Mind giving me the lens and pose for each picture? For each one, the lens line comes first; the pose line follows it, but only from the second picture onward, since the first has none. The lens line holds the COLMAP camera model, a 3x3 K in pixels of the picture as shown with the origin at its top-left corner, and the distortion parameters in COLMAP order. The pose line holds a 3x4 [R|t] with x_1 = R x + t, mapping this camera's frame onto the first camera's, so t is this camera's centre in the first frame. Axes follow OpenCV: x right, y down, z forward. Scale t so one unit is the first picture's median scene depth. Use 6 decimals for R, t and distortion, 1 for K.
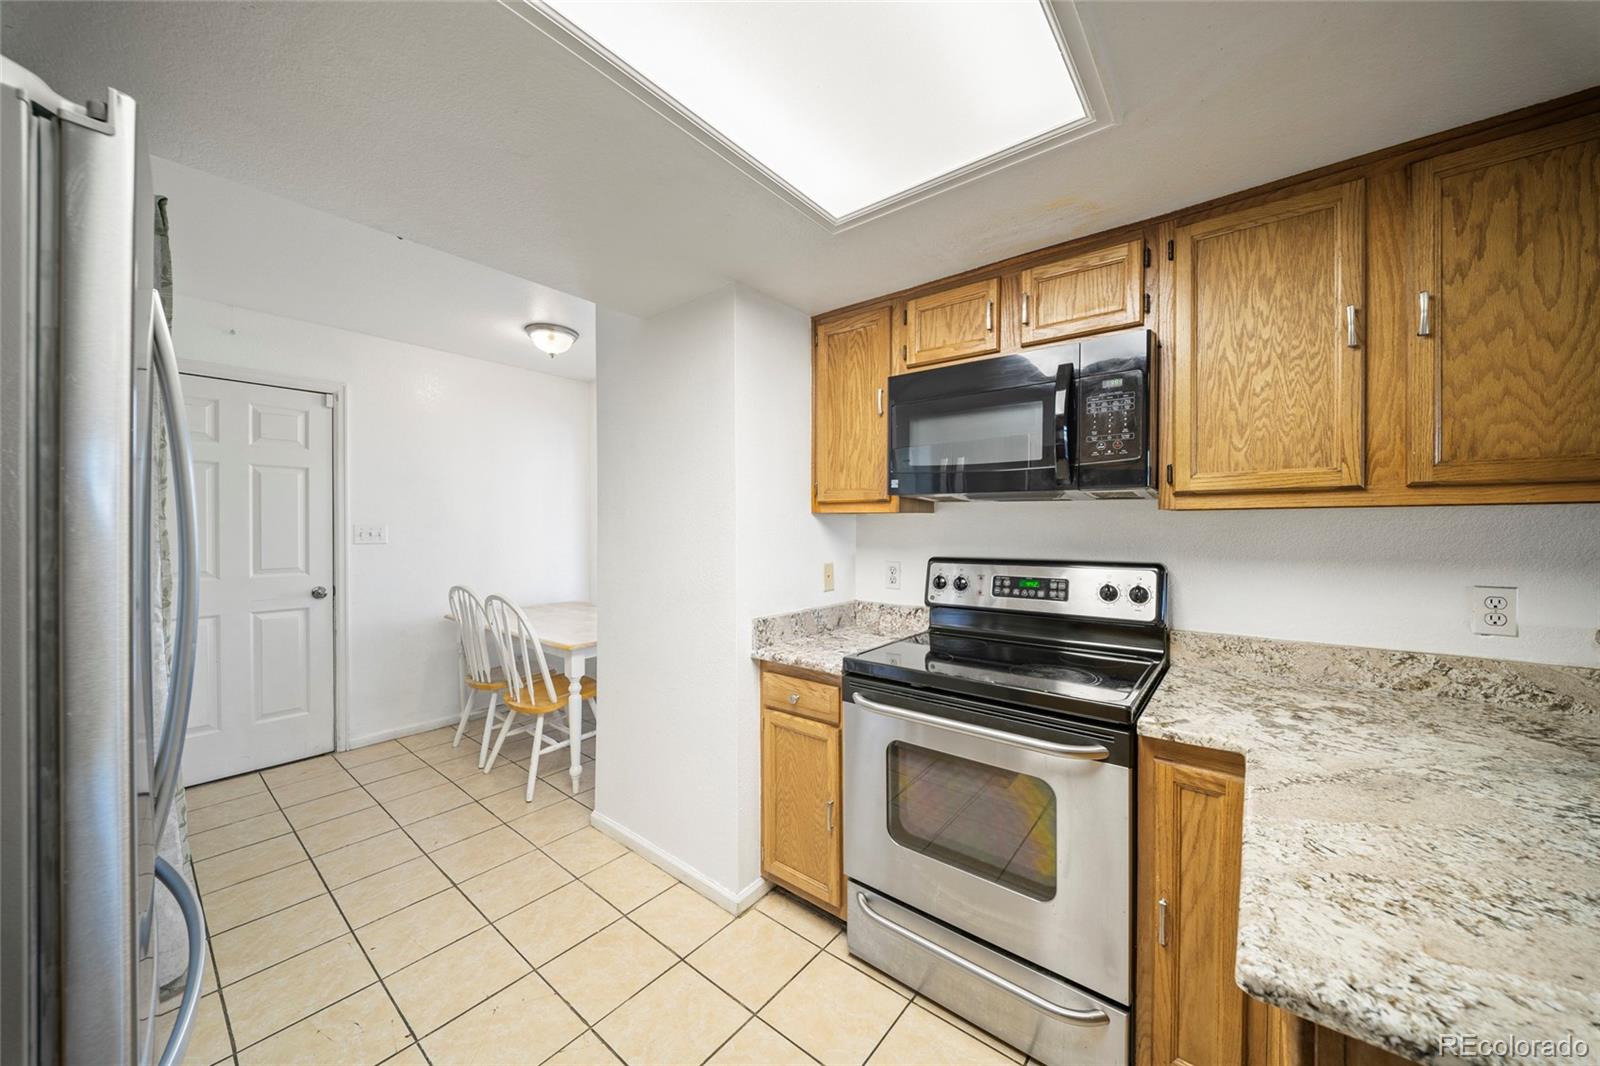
lens RADIAL K [[562.4, 0, 797.9], [0, 562.4, 532.7], [0, 0, 1]] dist [-0.002953, -0.001869]
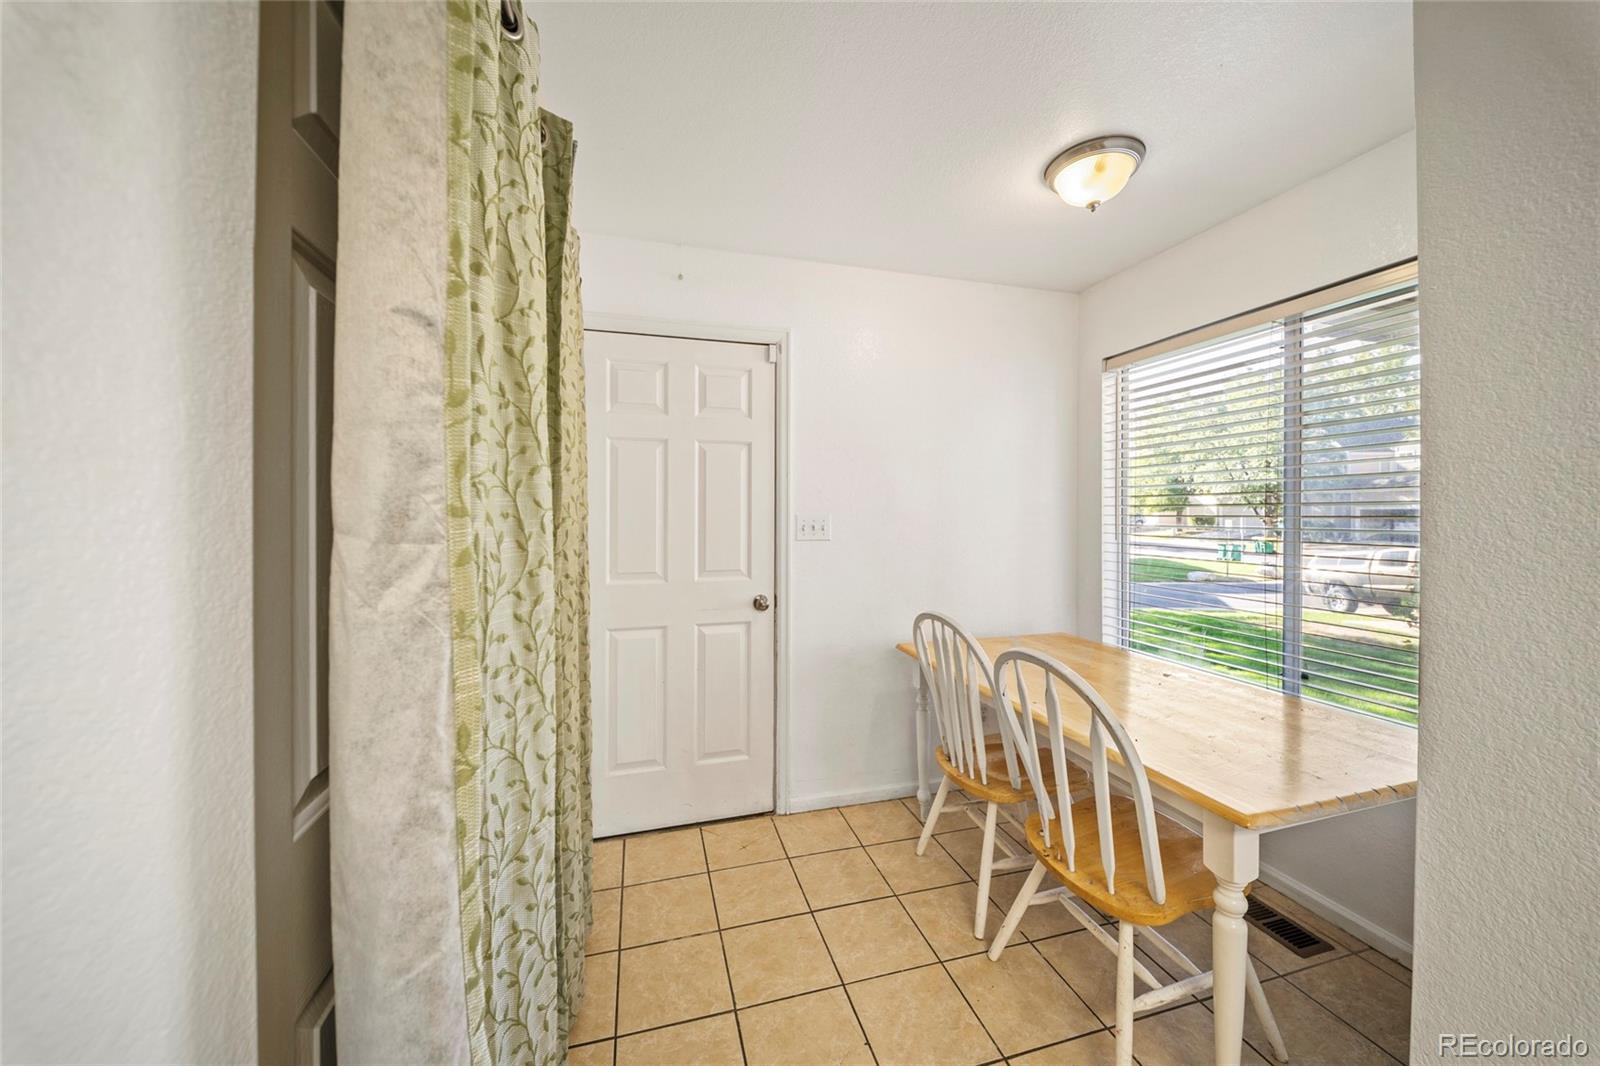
lens RADIAL K [[562.4, 0, 784.2], [0, 562.4, 509.1], [0, 0, 1]] dist [-0.002953, -0.001869]
pose [[0.801063, -0.006459, -0.598545, -0.773247], [-0.005698, 0.999814, -0.018414, -0.017418], [0.598552, 0.018161, 0.800878, 0.844470]]
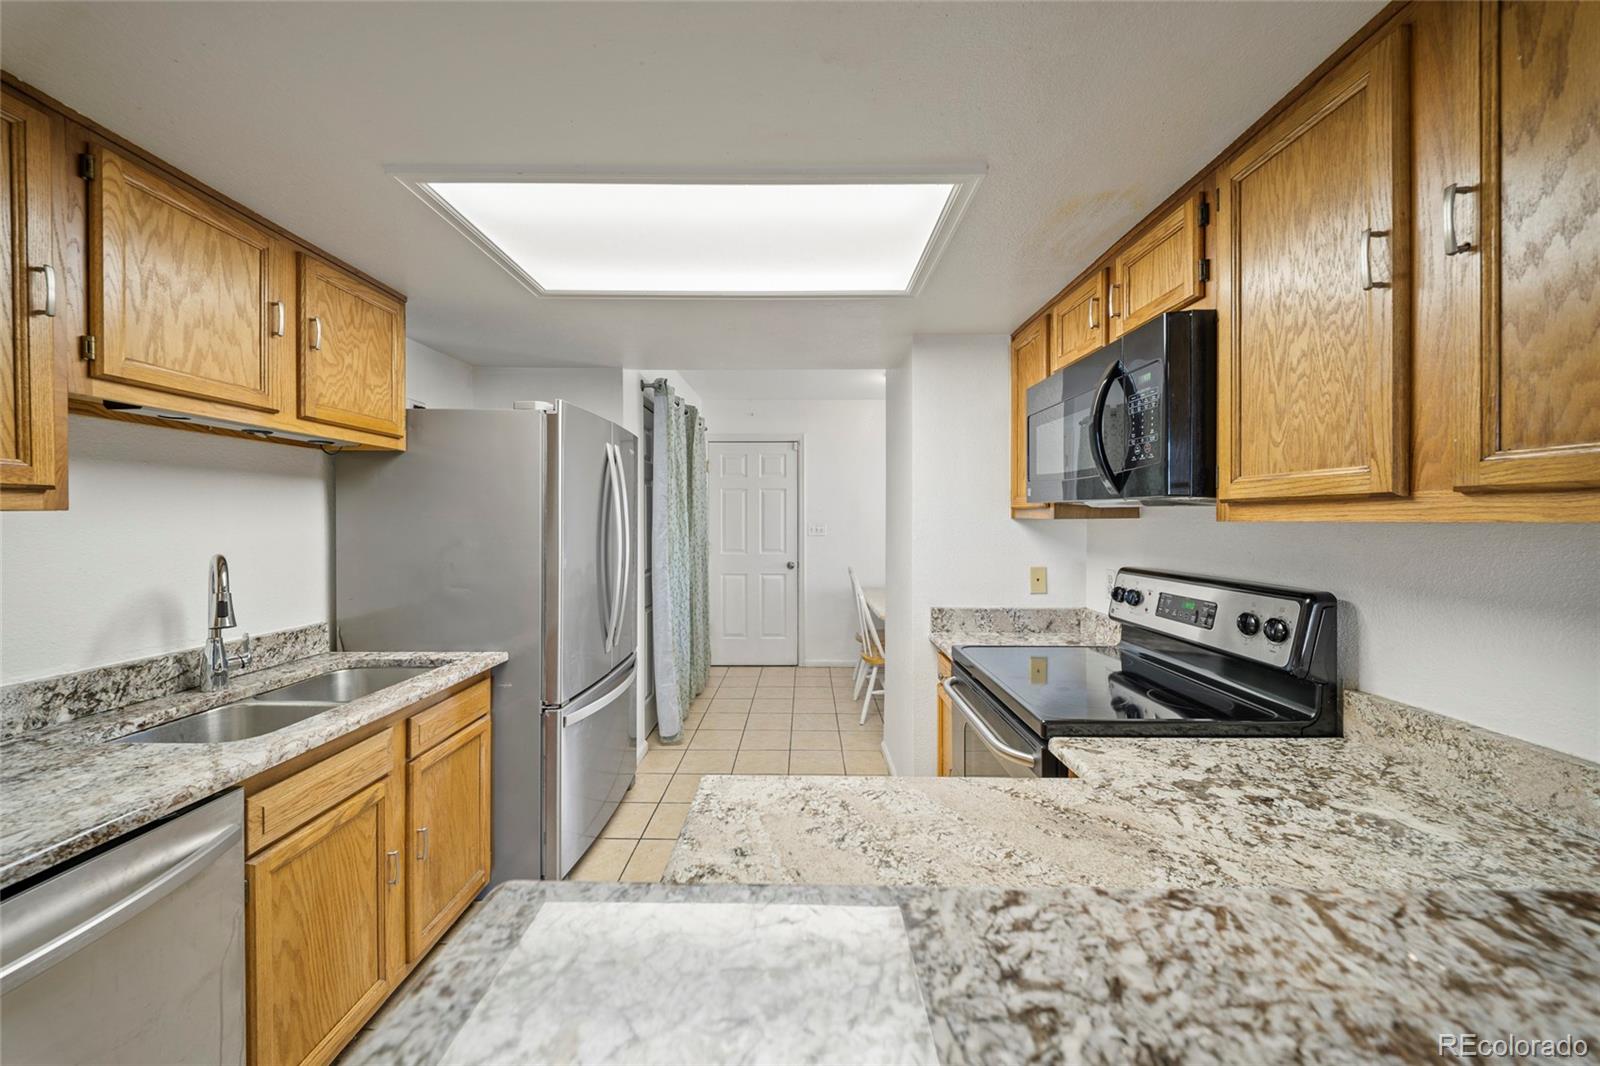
lens RADIAL K [[562.4, 0, 797.6], [0, 562.4, 530.8], [0, 0, 1]] dist [-0.002953, -0.001869]
pose [[0.618677, 0.016395, -0.785475, 0.915633], [-0.008300, 0.999863, 0.014332, -0.034993], [0.785602, -0.002348, 0.618728, 0.024567]]
